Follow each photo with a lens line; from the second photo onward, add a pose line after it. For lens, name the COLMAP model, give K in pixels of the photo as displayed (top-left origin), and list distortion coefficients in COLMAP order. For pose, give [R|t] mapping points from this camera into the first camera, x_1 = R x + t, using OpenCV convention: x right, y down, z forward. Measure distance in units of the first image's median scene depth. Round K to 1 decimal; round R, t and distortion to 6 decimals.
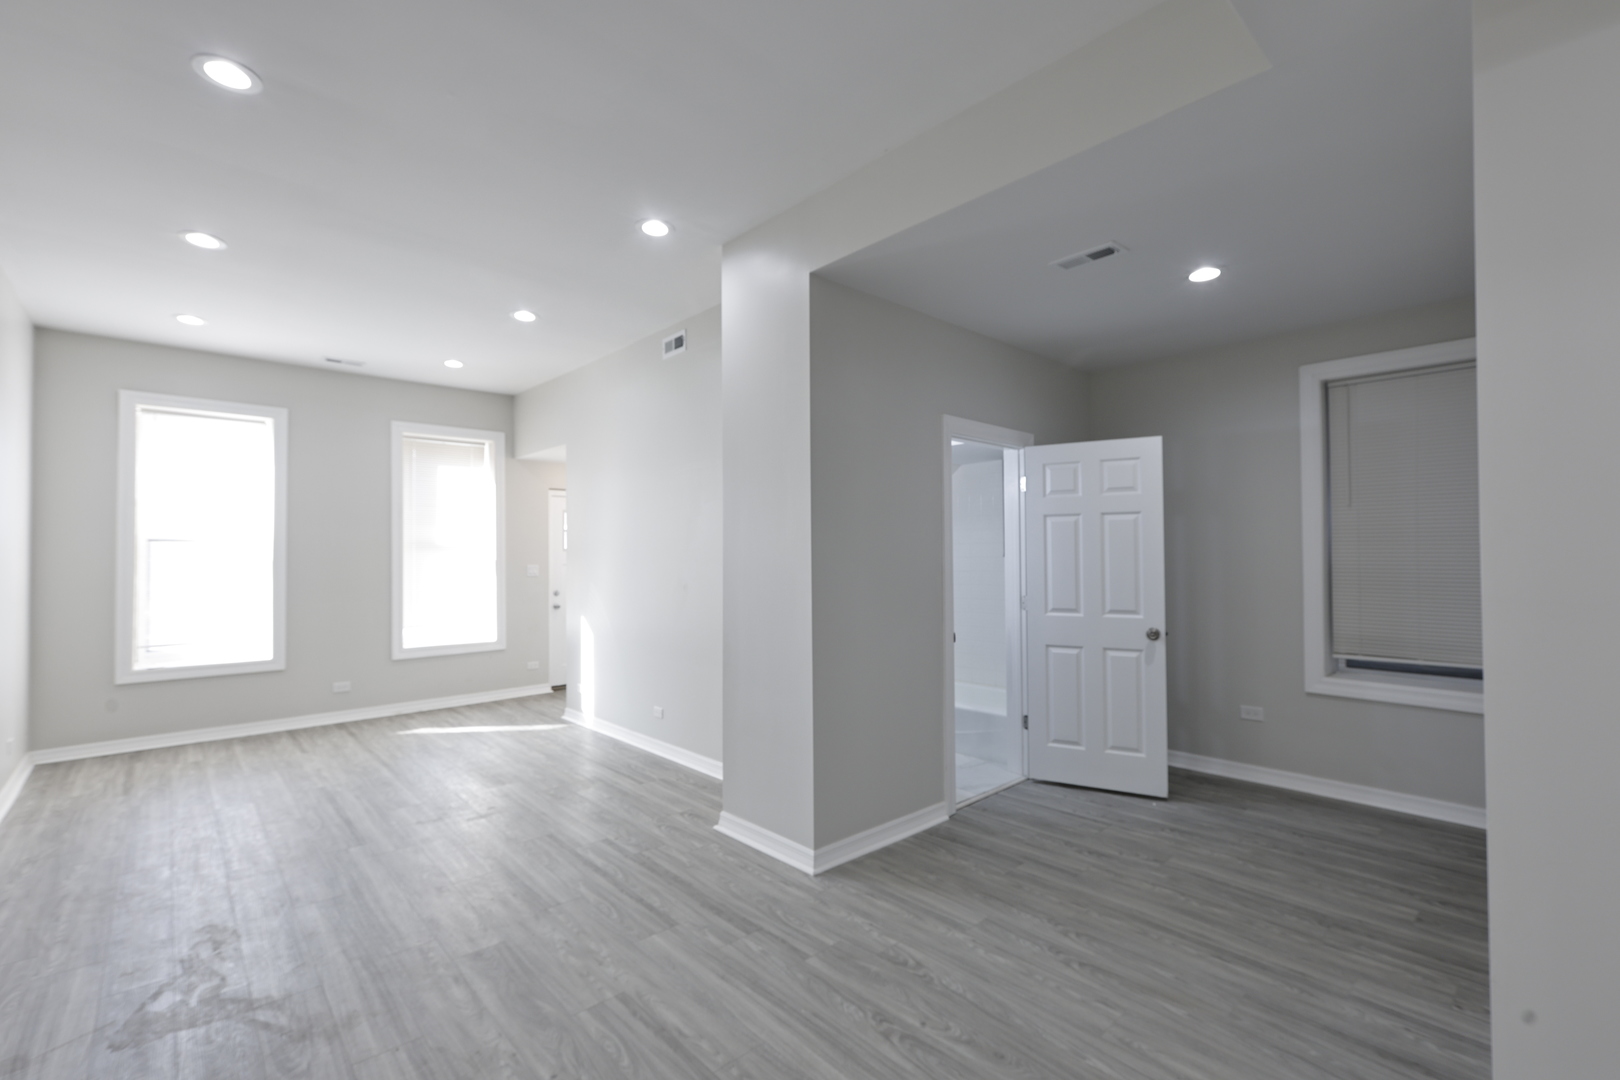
lens RADIAL K [[713.3, 0, 811.0], [0, 713.3, 548.7], [0, 0, 1]] dist [0.000596, 0.000119]
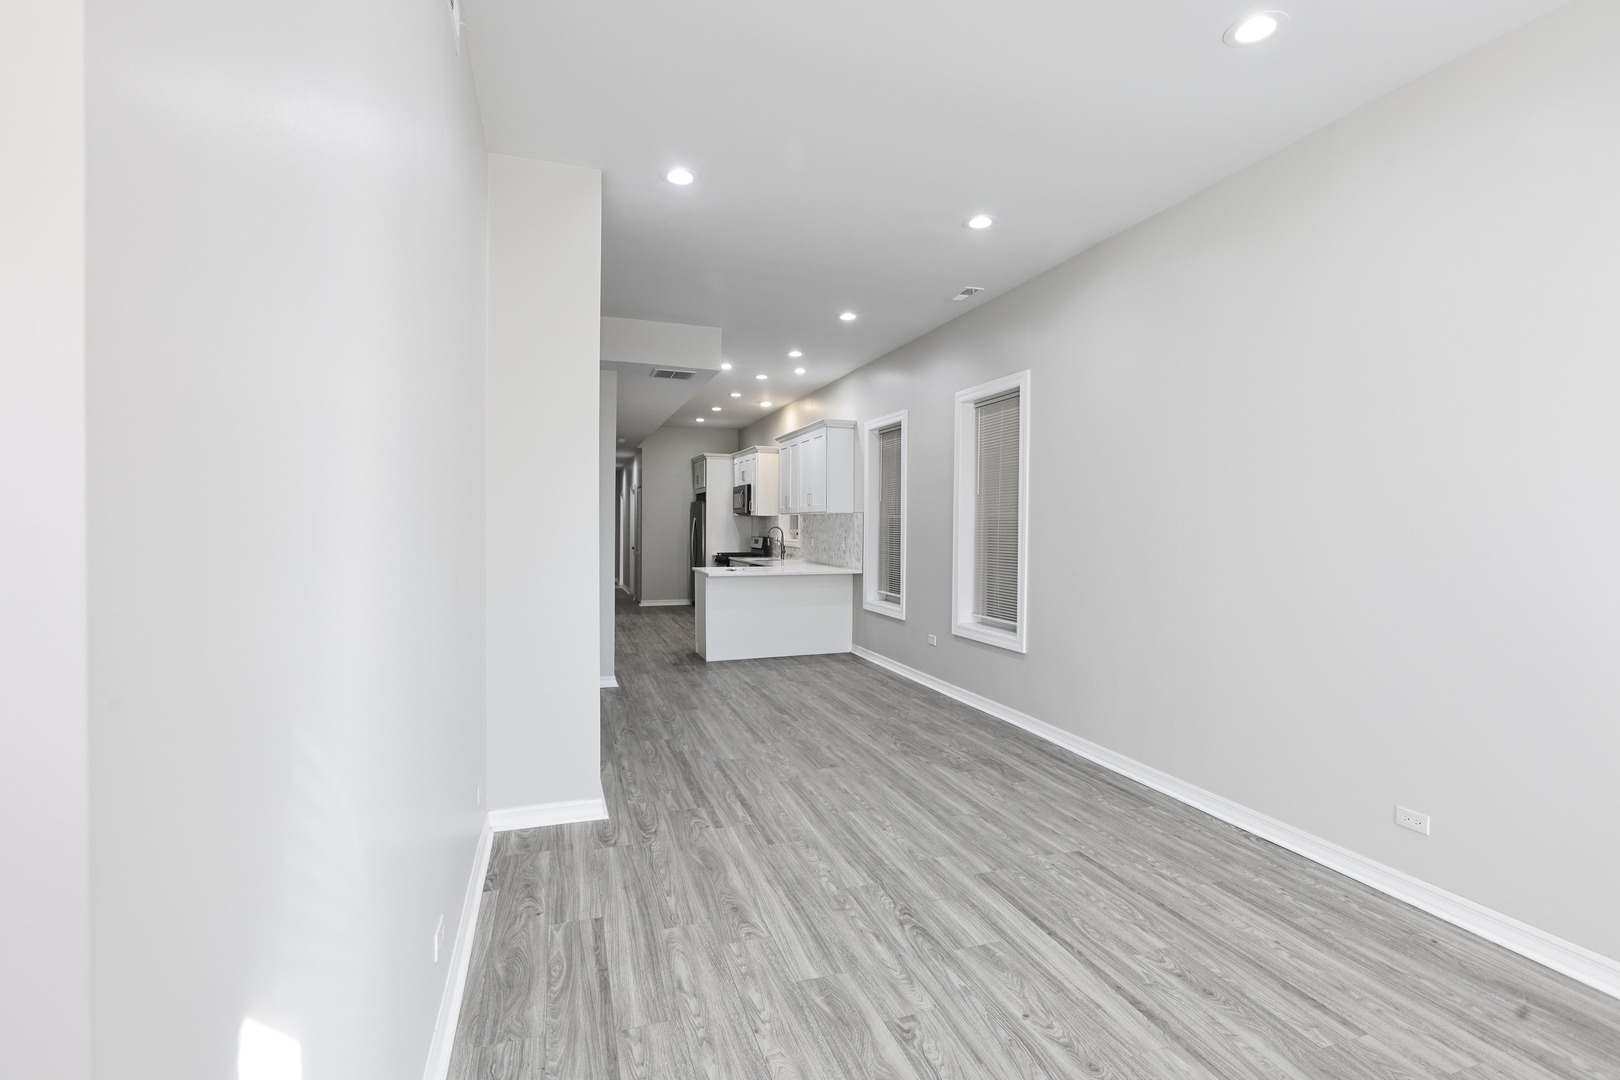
lens RADIAL K [[785.7, 0, 828.1], [0, 785.7, 534.8], [0, 0, 1]] dist [-0.001165, 0.001037]
pose [[-0.926095, -0.006709, 0.377230, -0.955098], [-0.008495, 0.999959, -0.003070, 0.037018], [-0.377194, -0.006047, -0.926114, 2.256038]]
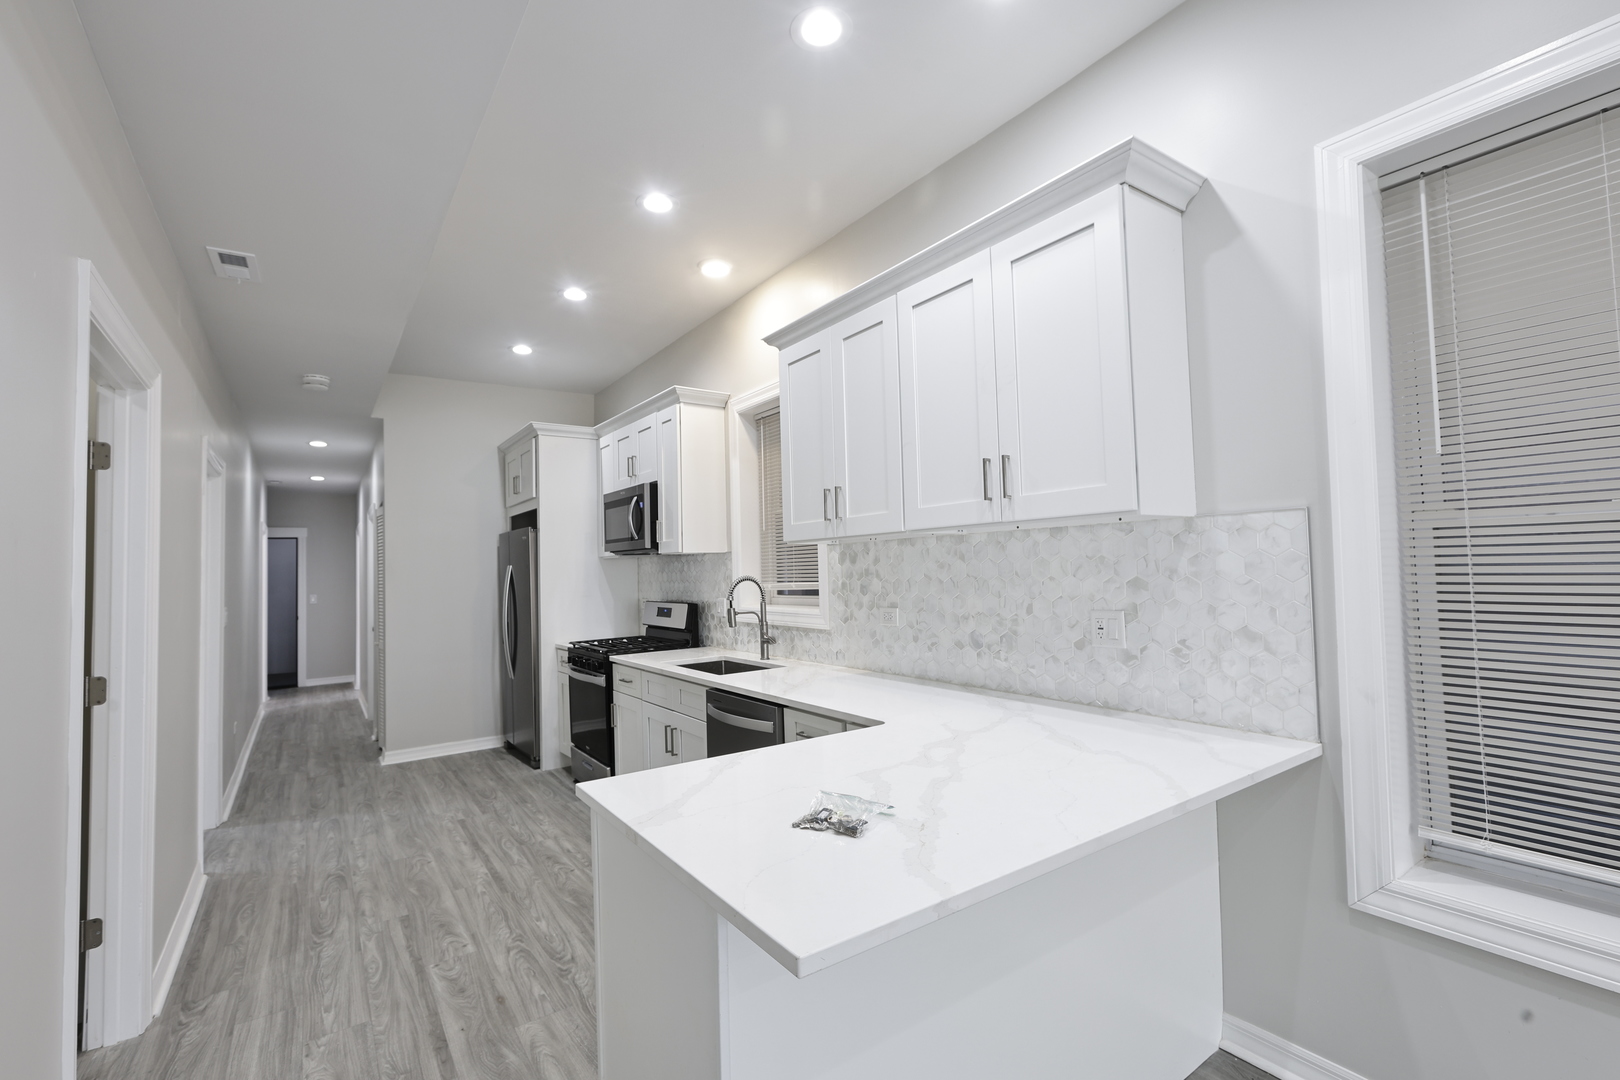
lens RADIAL K [[713.3, 0, 808.0], [0, 713.3, 542.3], [0, 0, 1]] dist [0.000596, 0.000119]
pose [[-0.992447, 0.033500, 0.118012, 0.299662], [0.027067, 0.998081, -0.055696, 0.004104], [-0.119652, -0.052081, -0.991449, 0.378248]]
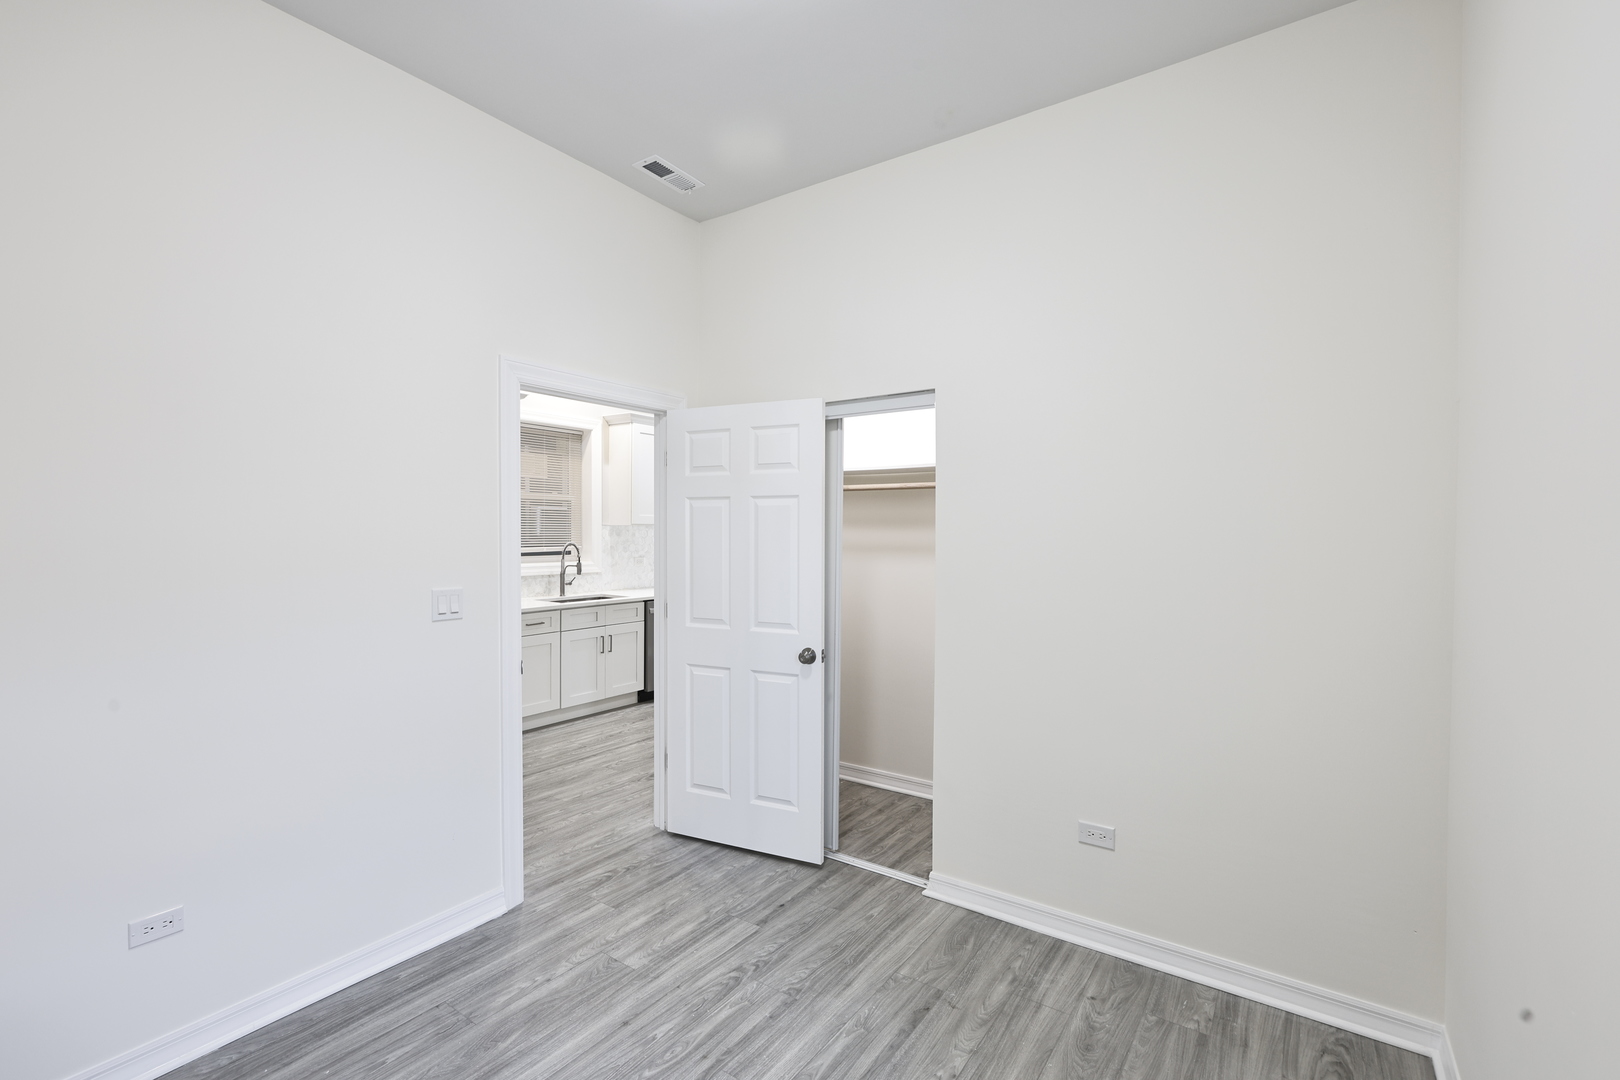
lens RADIAL K [[713.3, 0, 804.6], [0, 713.3, 556.2], [0, 0, 1]] dist [0.000596, 0.000119]
pose [[0.228824, 0.038104, -0.972722, 2.540822], [0.009395, 0.999101, 0.041348, -0.045639], [0.973423, -0.018600, 0.228260, -0.656916]]
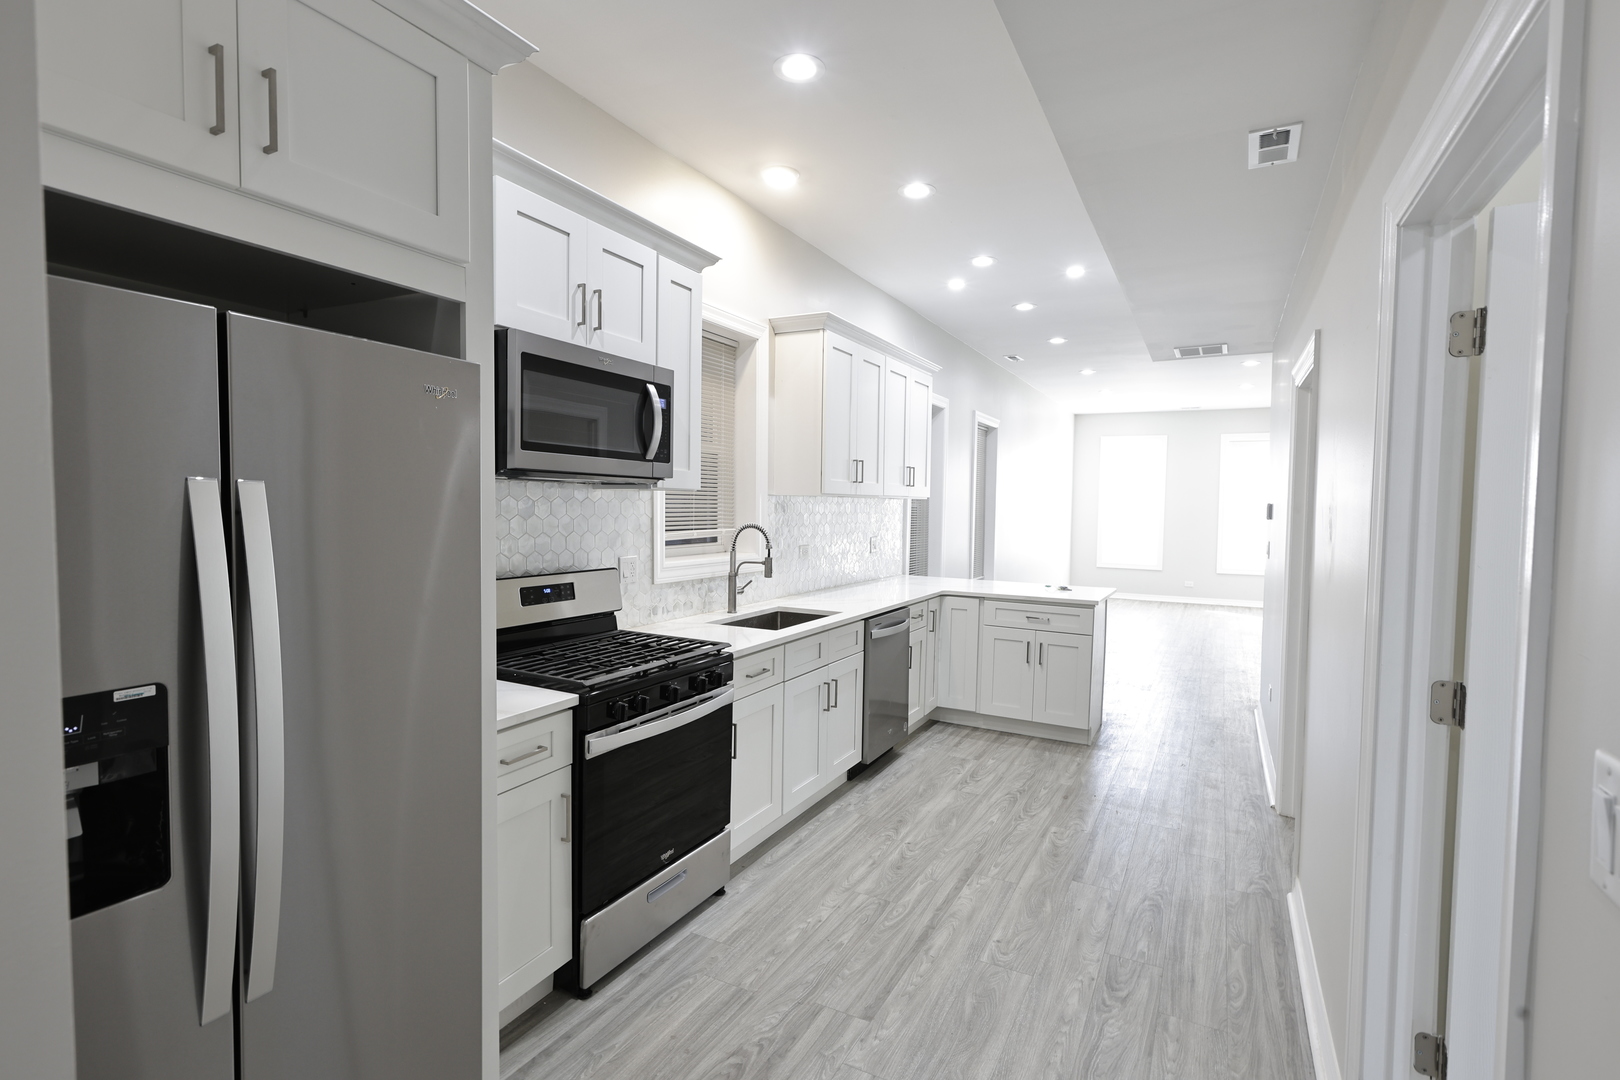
lens RADIAL K [[785.7, 0, 805.3], [0, 785.7, 539.0], [0, 0, 1]] dist [-0.001165, 0.001037]
pose [[0.347488, 0.046066, -0.936552, 1.749010], [0.002276, 0.998748, 0.049969, -0.045940], [0.937682, -0.019495, 0.346948, -1.179892]]
